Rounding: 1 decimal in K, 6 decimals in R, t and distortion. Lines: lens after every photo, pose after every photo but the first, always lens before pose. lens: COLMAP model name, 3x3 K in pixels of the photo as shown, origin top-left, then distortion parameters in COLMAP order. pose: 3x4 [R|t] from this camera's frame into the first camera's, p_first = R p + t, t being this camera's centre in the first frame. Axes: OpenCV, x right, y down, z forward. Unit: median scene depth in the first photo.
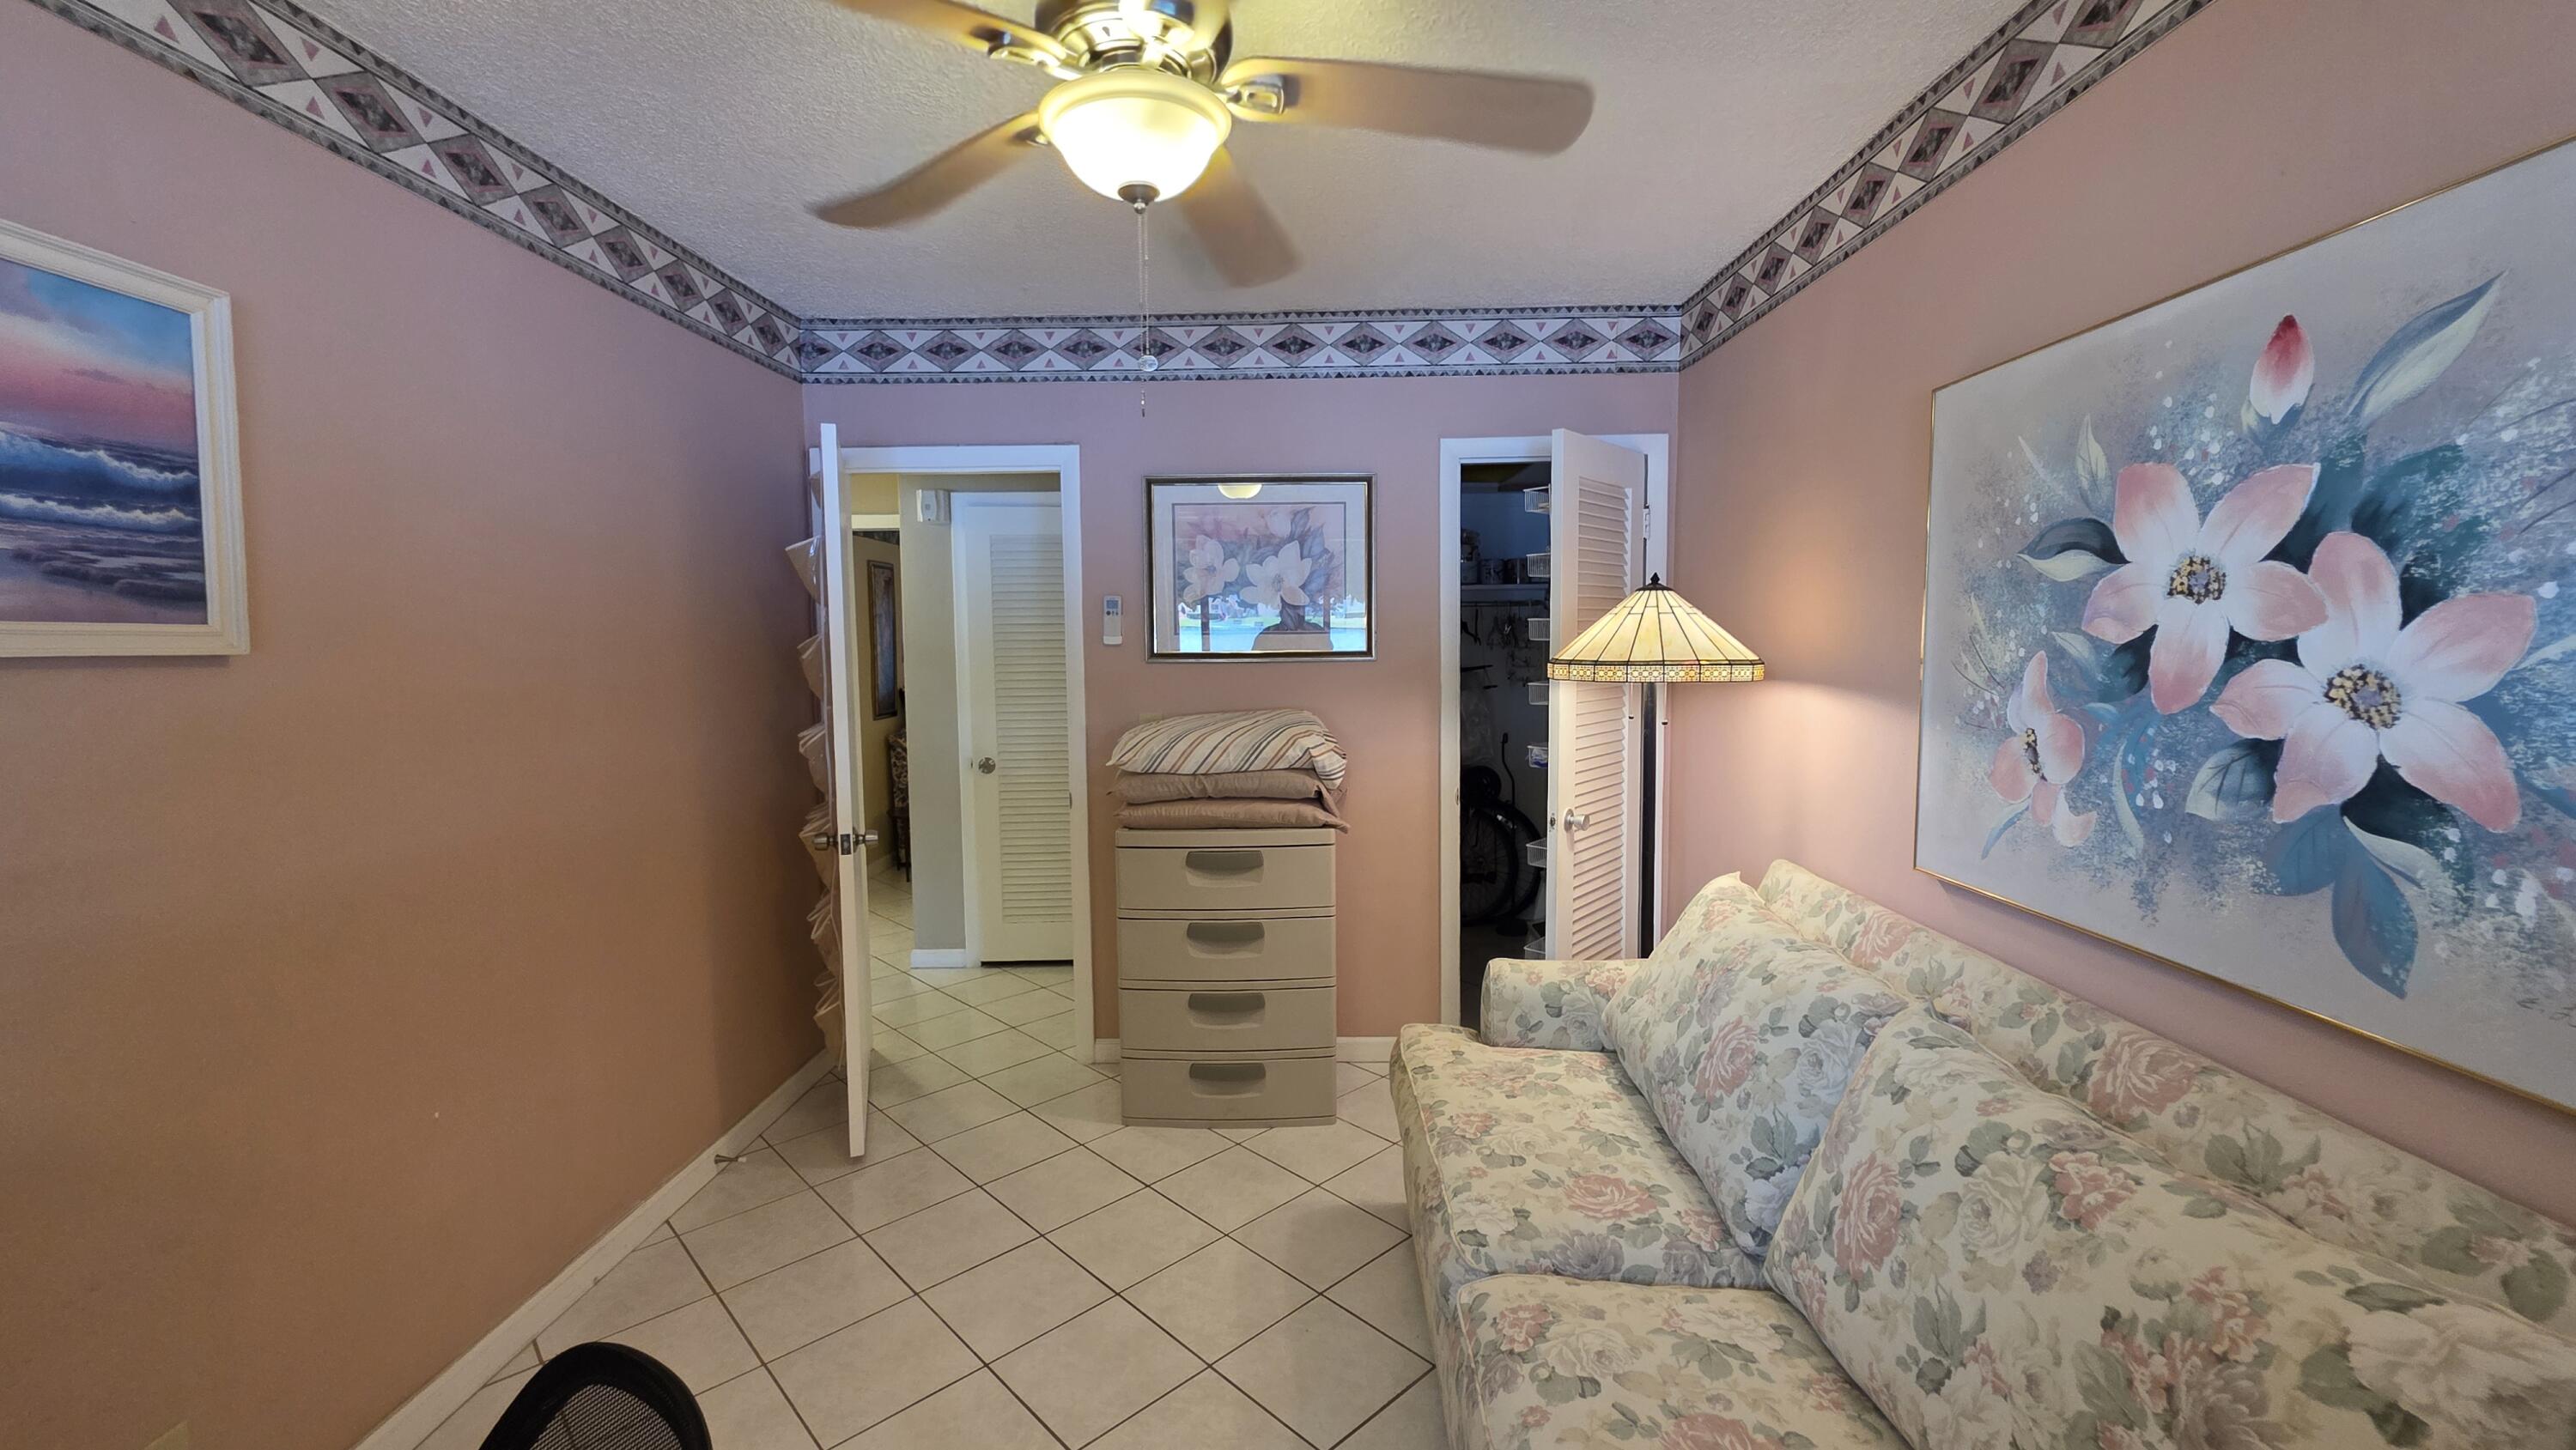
lens RADIAL K [[1029.3, 0, 1286.6], [0, 1029.3, 726.7], [0, 0, 1]] dist [0.000281, -0.000566]
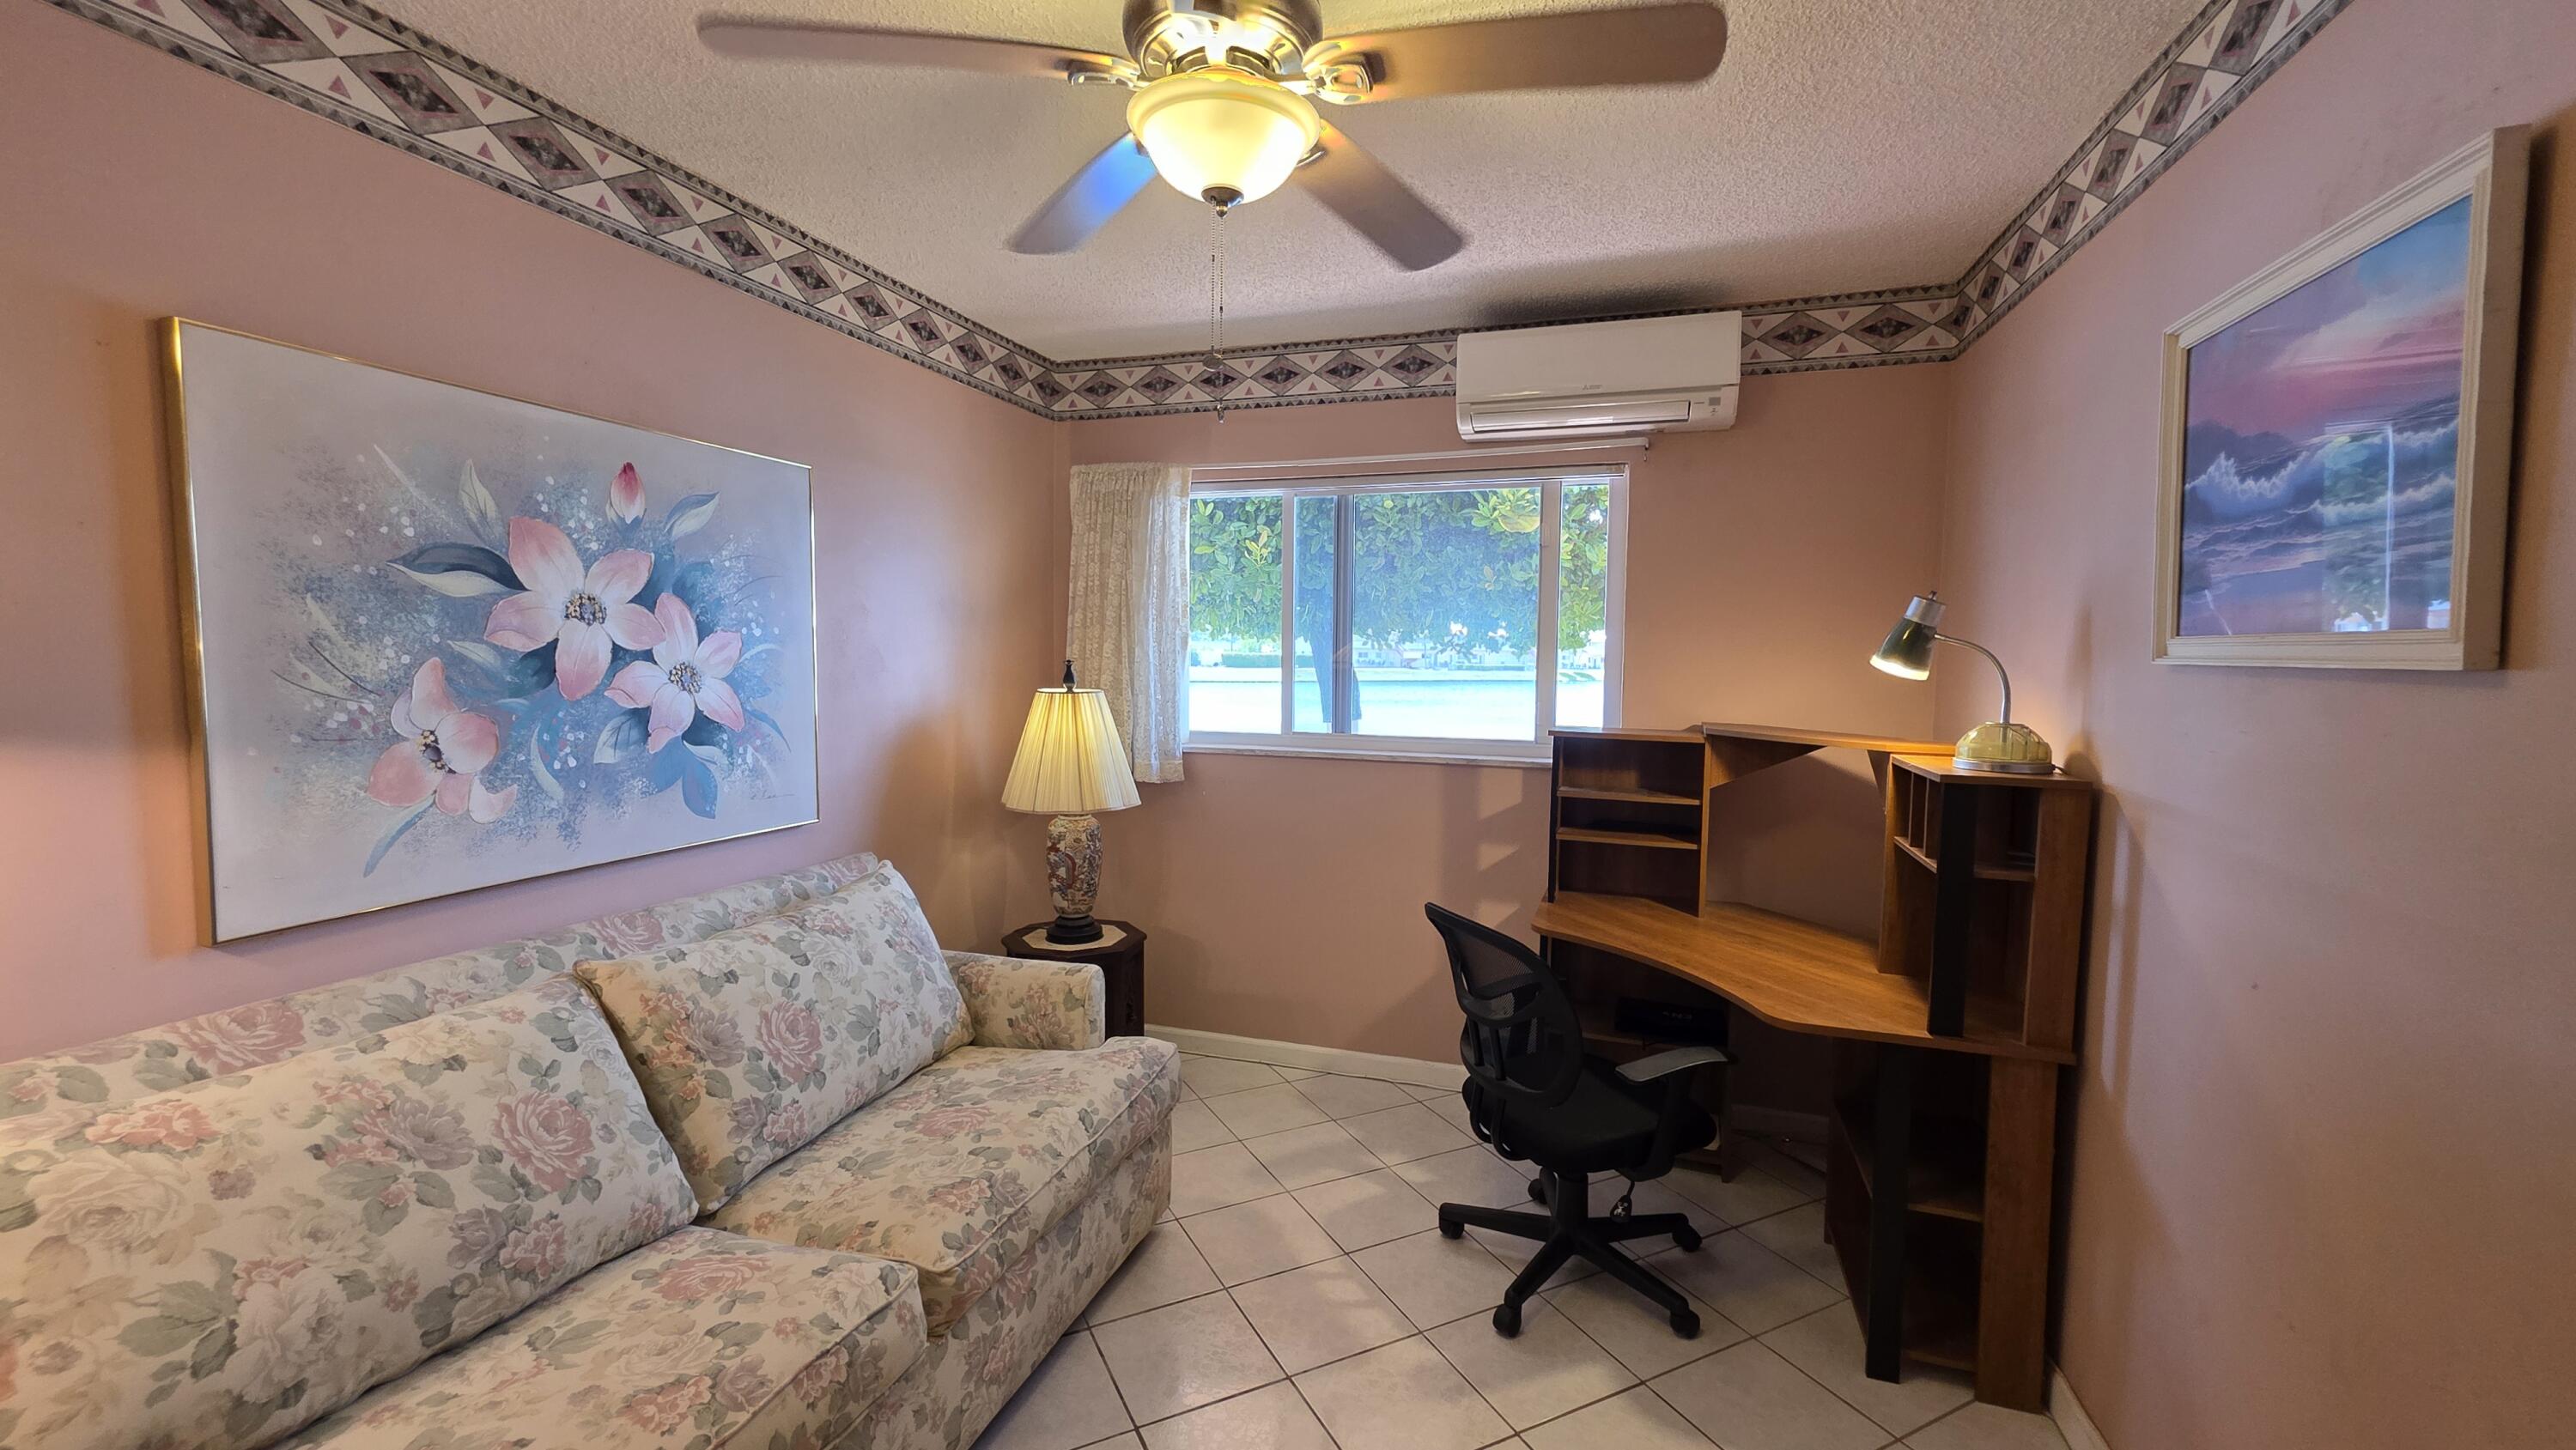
lens RADIAL K [[1038.0, 0, 1271.7], [0, 1038.0, 730.5], [0, 0, 1]] dist [0.001078, 0.000046]
pose [[-0.950492, -0.025268, 0.309719, -0.511427], [0.022094, 0.988671, 0.148463, -0.159152], [-0.309962, 0.147956, -0.939166, 1.995864]]
